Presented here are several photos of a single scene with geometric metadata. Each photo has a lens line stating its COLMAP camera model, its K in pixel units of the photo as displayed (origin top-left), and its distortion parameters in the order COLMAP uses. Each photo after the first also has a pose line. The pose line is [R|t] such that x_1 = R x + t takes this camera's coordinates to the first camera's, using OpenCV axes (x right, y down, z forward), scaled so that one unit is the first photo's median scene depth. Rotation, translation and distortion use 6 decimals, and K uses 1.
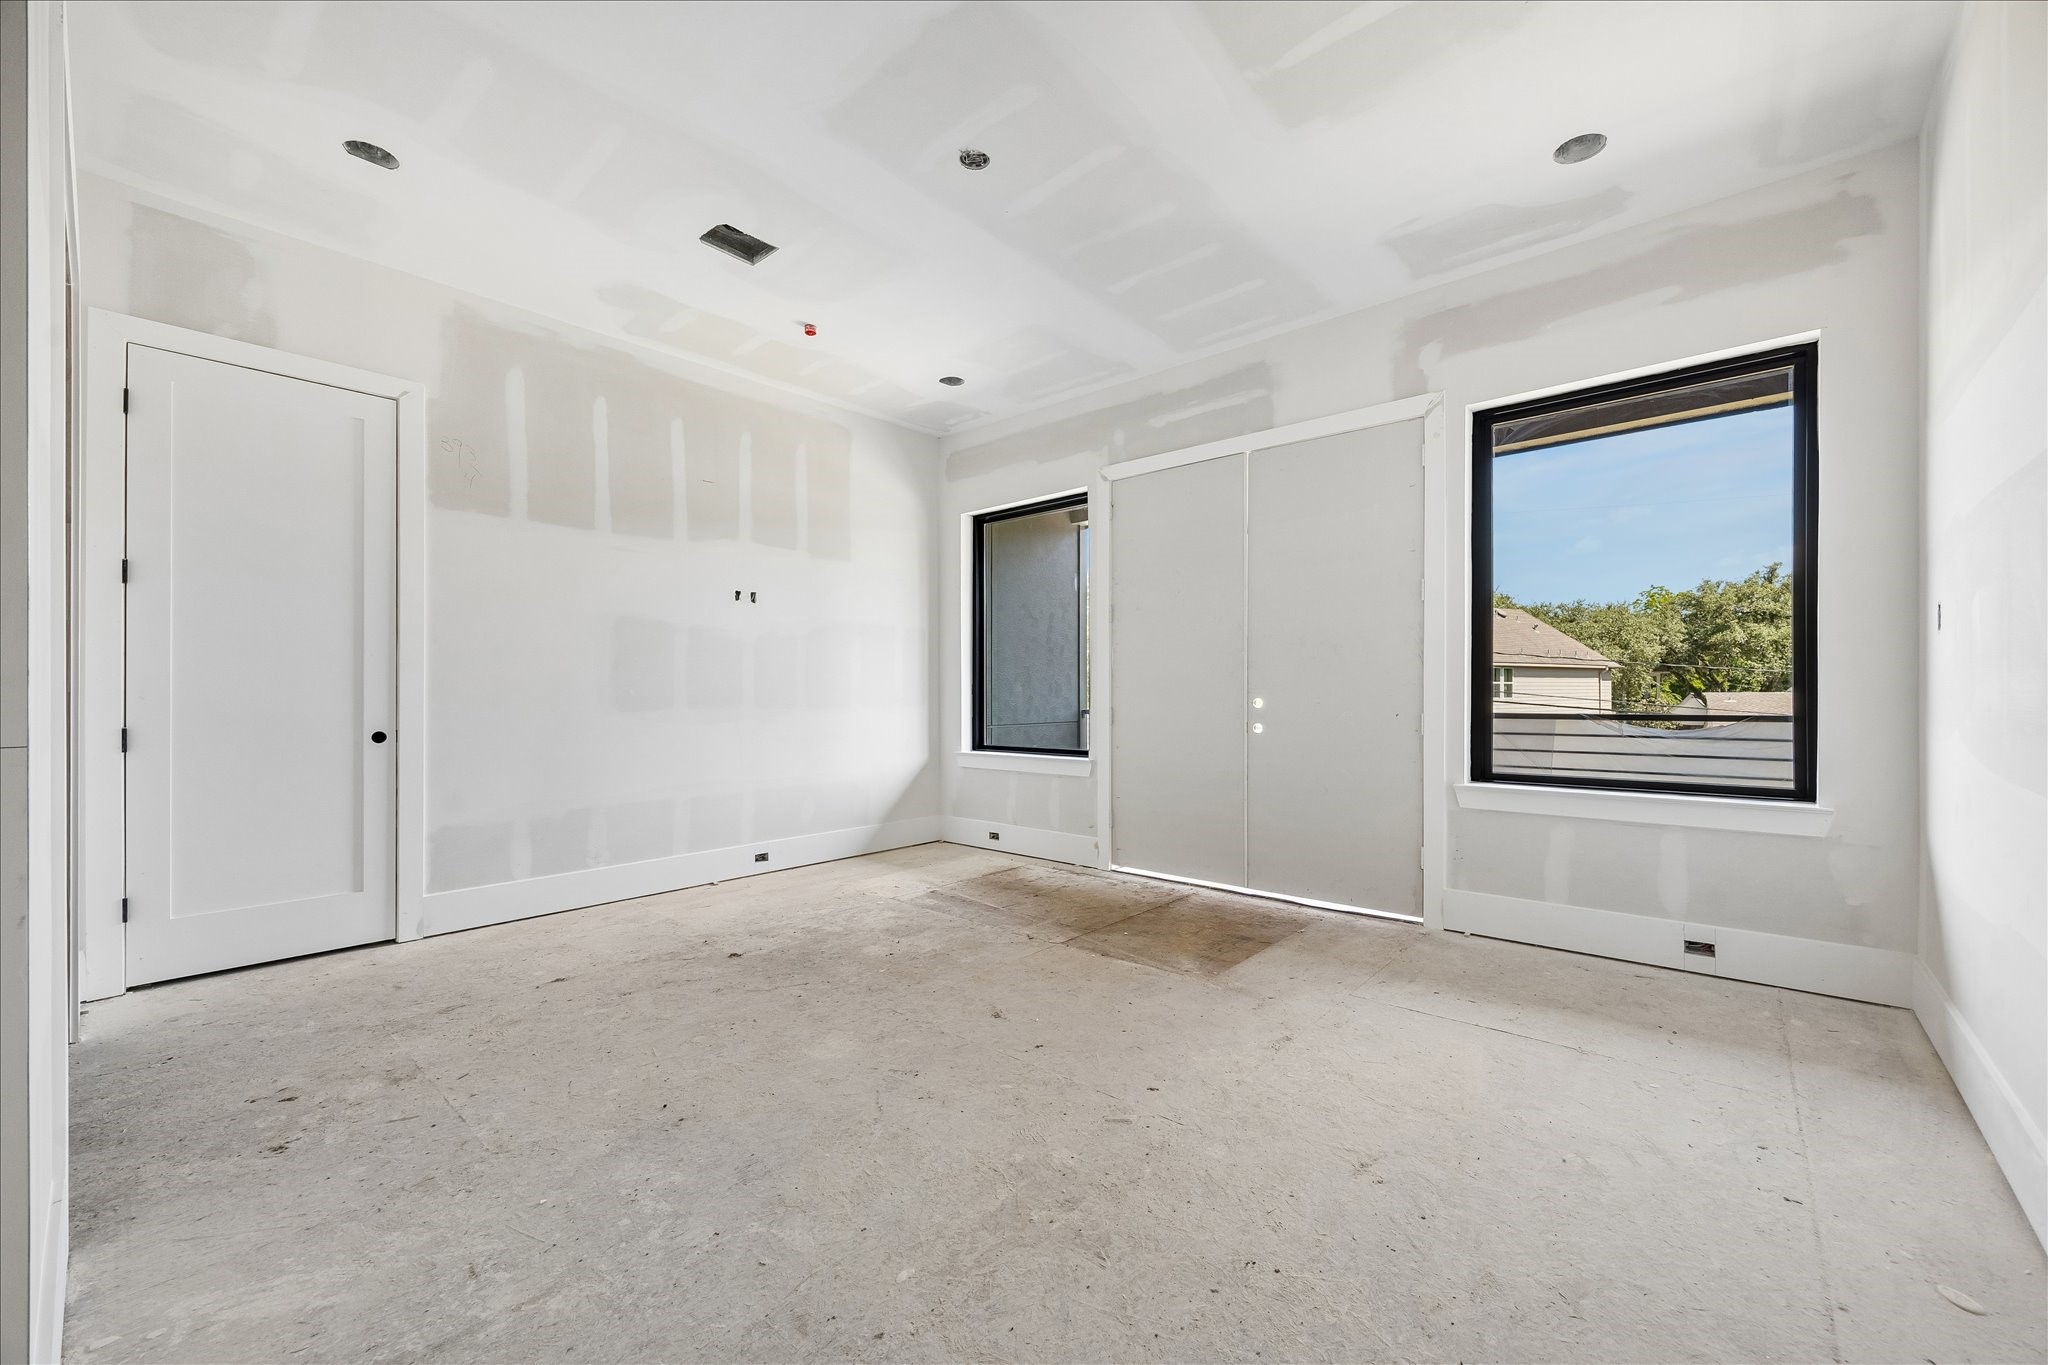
lens RADIAL K [[813.8, 0, 968.2], [0, 813.8, 702.5], [0, 0, 1]] dist [0.000197, 0.000011]
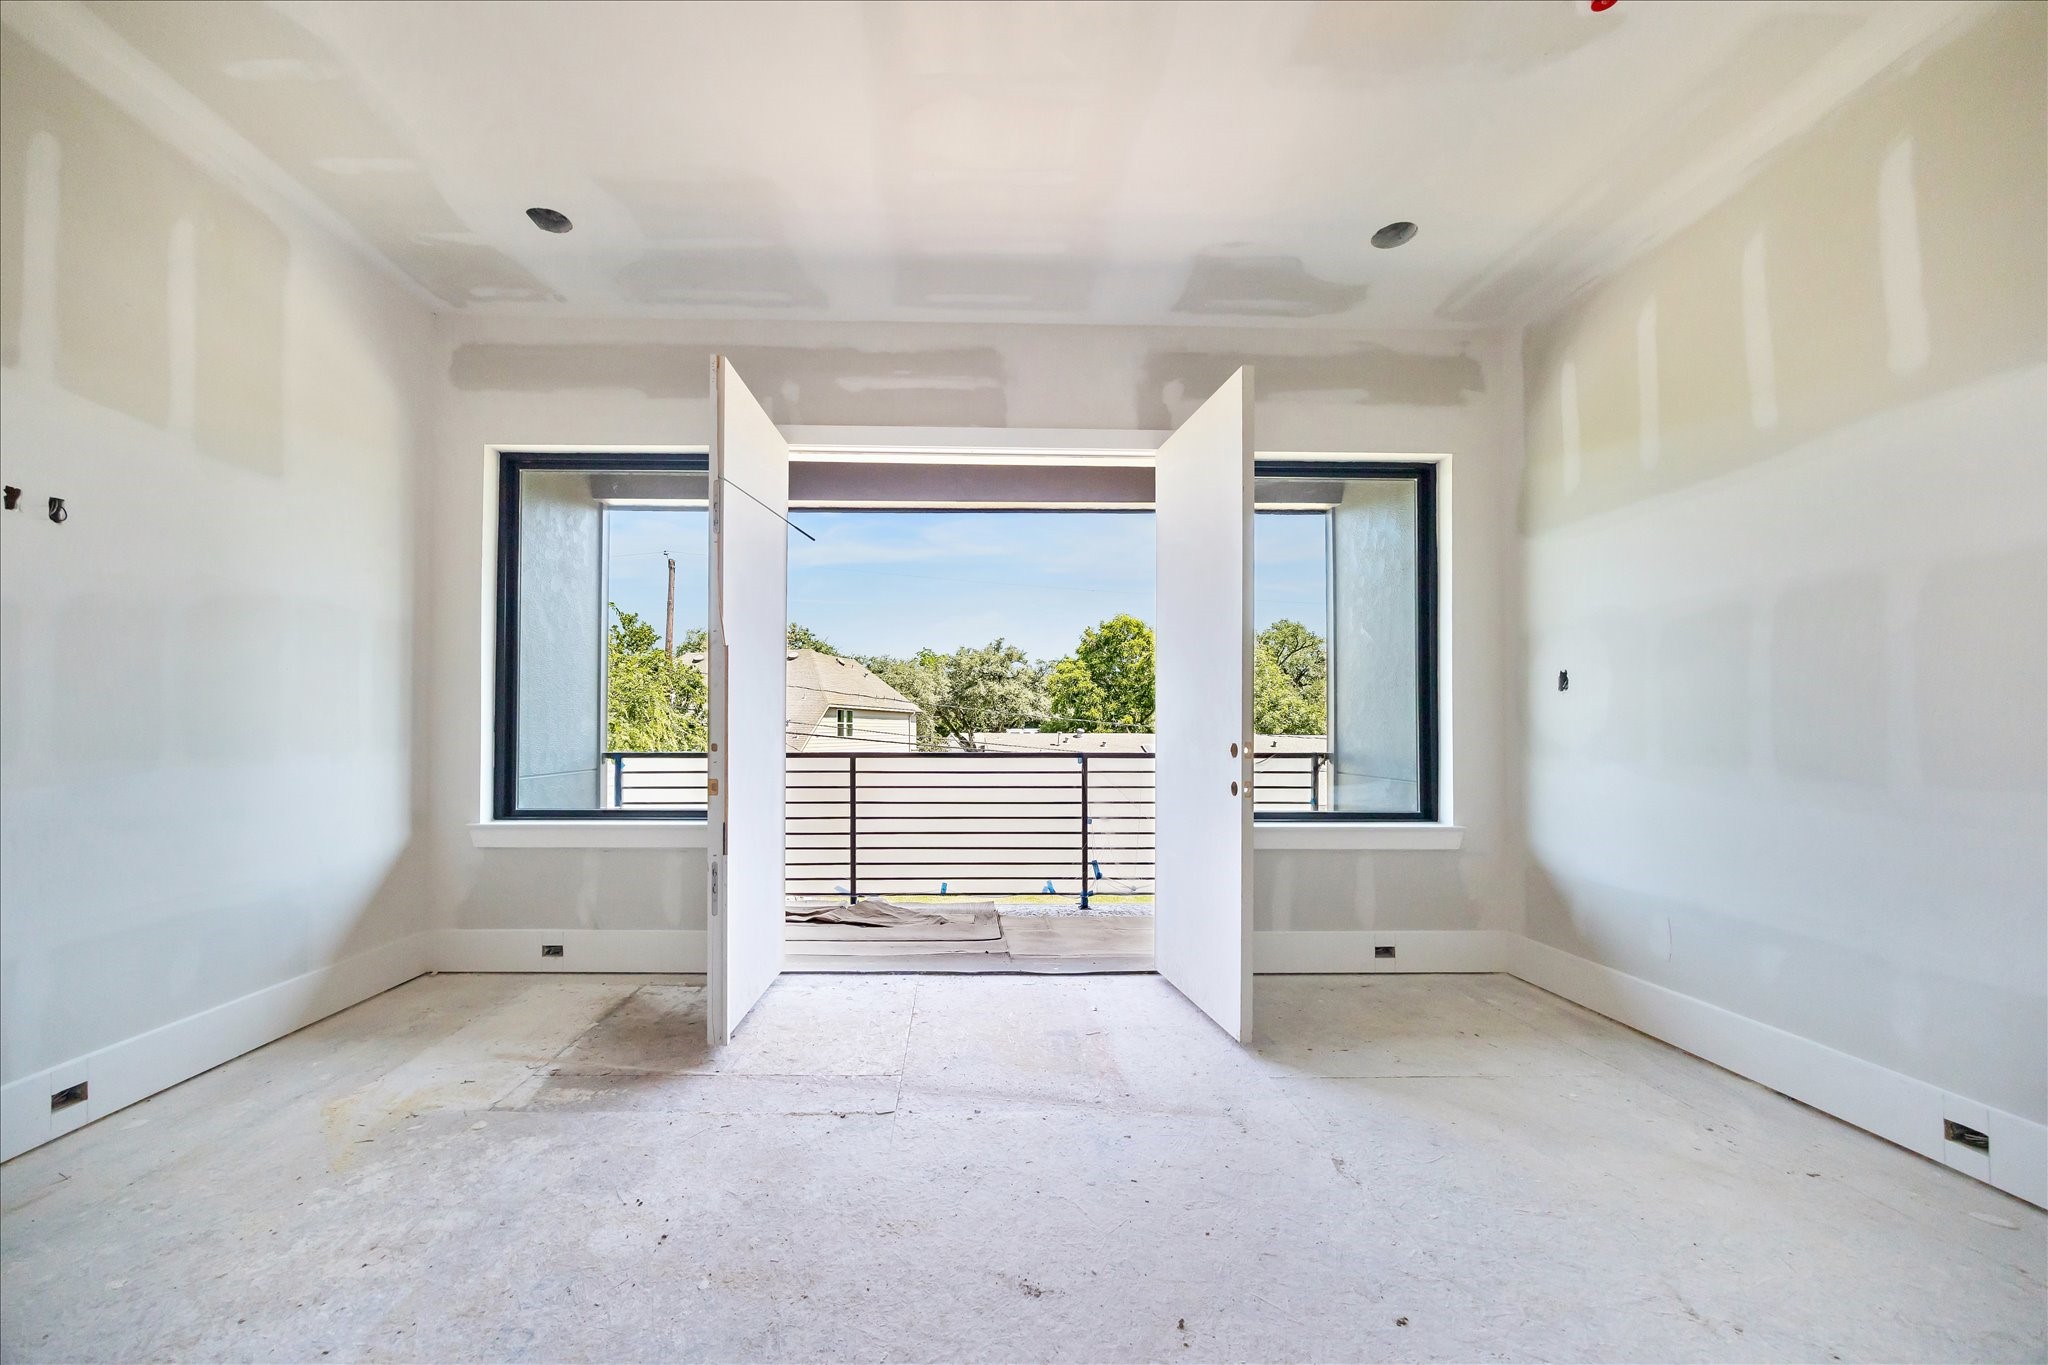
lens RADIAL K [[840.4, 0, 982.5], [0, 840.4, 727.4], [0, 0, 1]] dist [-0.000927, 0.000035]
pose [[0.708996, 0.010011, 0.705141, -0.224776], [0.001182, 0.999881, -0.015384, -0.003286], [-0.705211, 0.011741, 0.708900, 0.319311]]
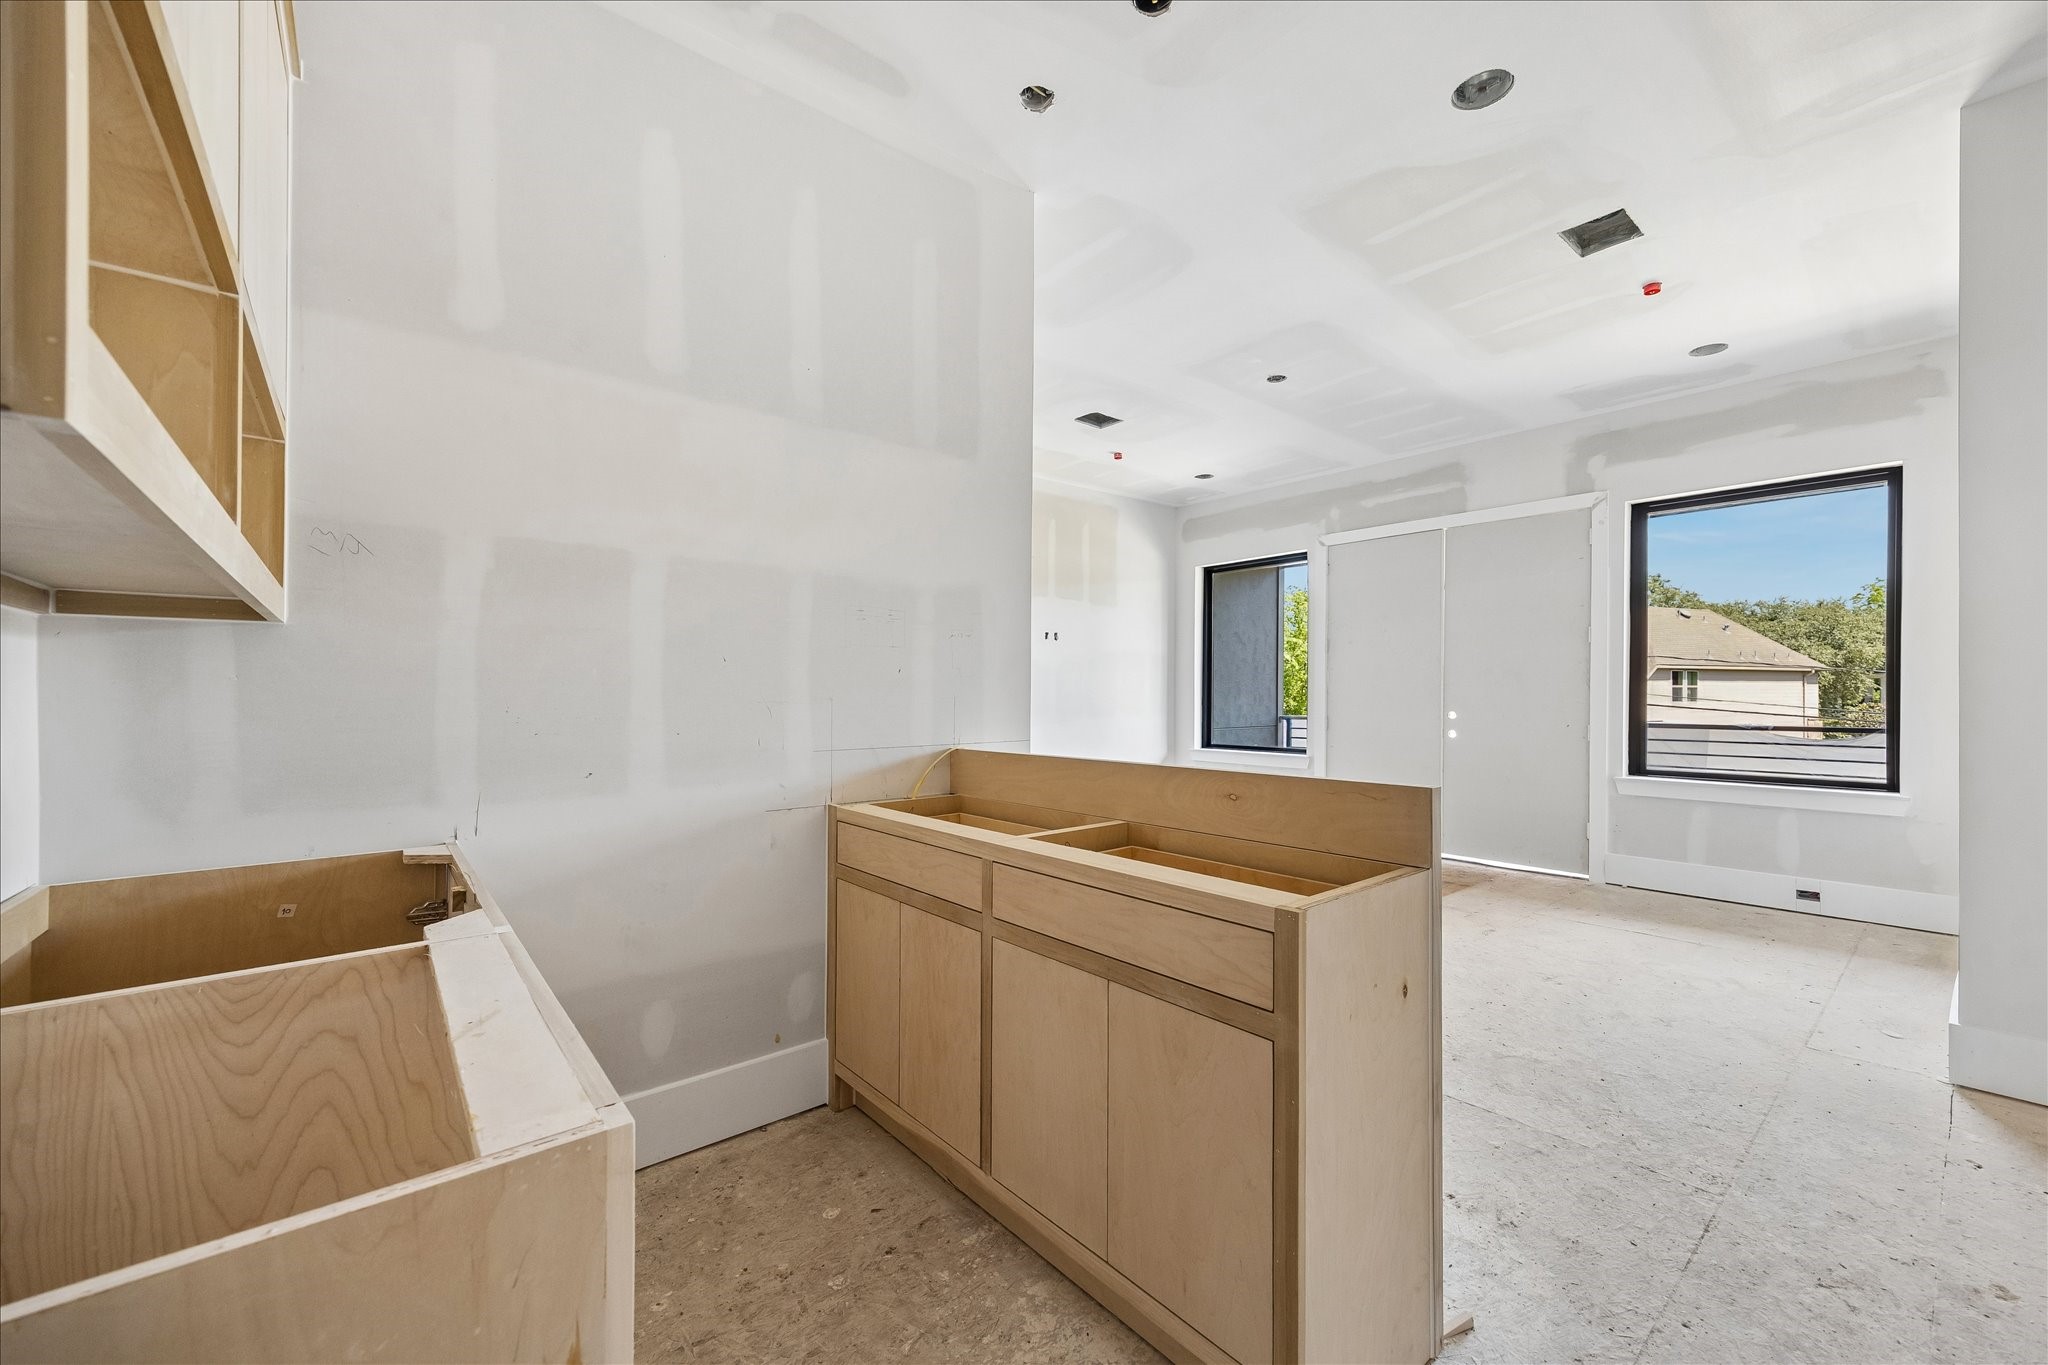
lens RADIAL K [[771.5, 0, 973.4], [0, 771.5, 702.4], [0, 0, 1]] dist [0.000762, 0.000127]
pose [[0.986018, 0.004648, -0.166575, -0.180010], [-0.004638, 0.999989, 0.000445, -0.014922], [0.166576, 0.000333, 0.986029, -0.330551]]
